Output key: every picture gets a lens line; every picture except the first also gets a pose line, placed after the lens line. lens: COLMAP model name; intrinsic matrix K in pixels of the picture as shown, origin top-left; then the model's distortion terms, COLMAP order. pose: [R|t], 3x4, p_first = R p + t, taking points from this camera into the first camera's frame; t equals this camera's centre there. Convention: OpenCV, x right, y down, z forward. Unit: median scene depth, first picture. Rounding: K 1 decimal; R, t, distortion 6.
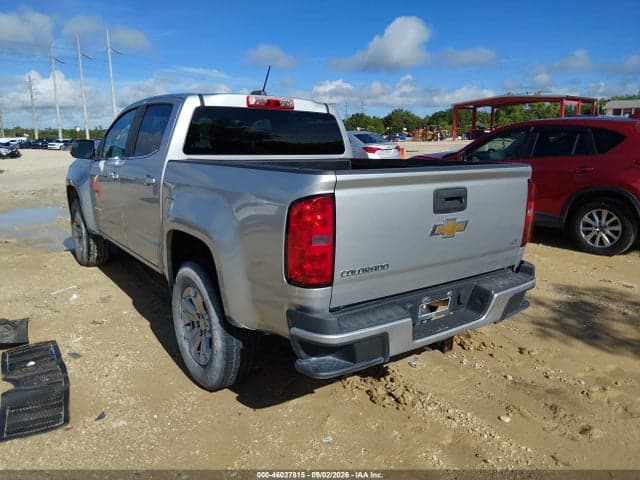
lens RADIAL K [[485.8, 0, 318.9], [0, 485.8, 238.5], [0, 0, 1]] dist [0.097022, -0.176354]
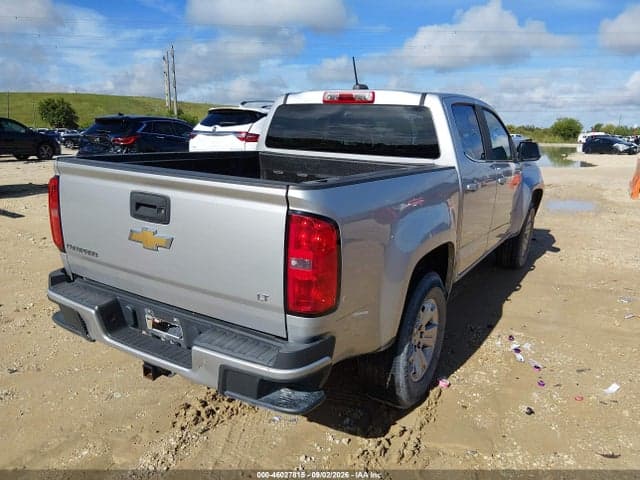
lens RADIAL K [[488.7, 0, 320.0], [0, 488.7, 240.0], [0, 0, 1]] dist [0.088760, -0.155870]
pose [[0.363733, 0.214597, -0.906447, 0.867991], [-0.207559, 0.967308, 0.145718, -0.155947], [0.908085, 0.135139, 0.396383, 0.688072]]
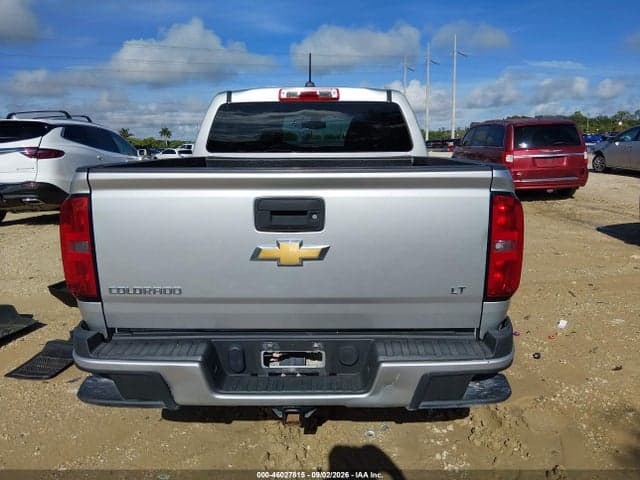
lens RADIAL K [[485.8, 0, 318.9], [0, 485.8, 238.5], [0, 0, 1]] dist [0.097022, -0.176354]
pose [[0.787765, 0.103093, -0.607288, 0.542010], [-0.102761, 0.994074, 0.035454, -0.054036], [0.607344, 0.034476, 0.793691, 0.341954]]
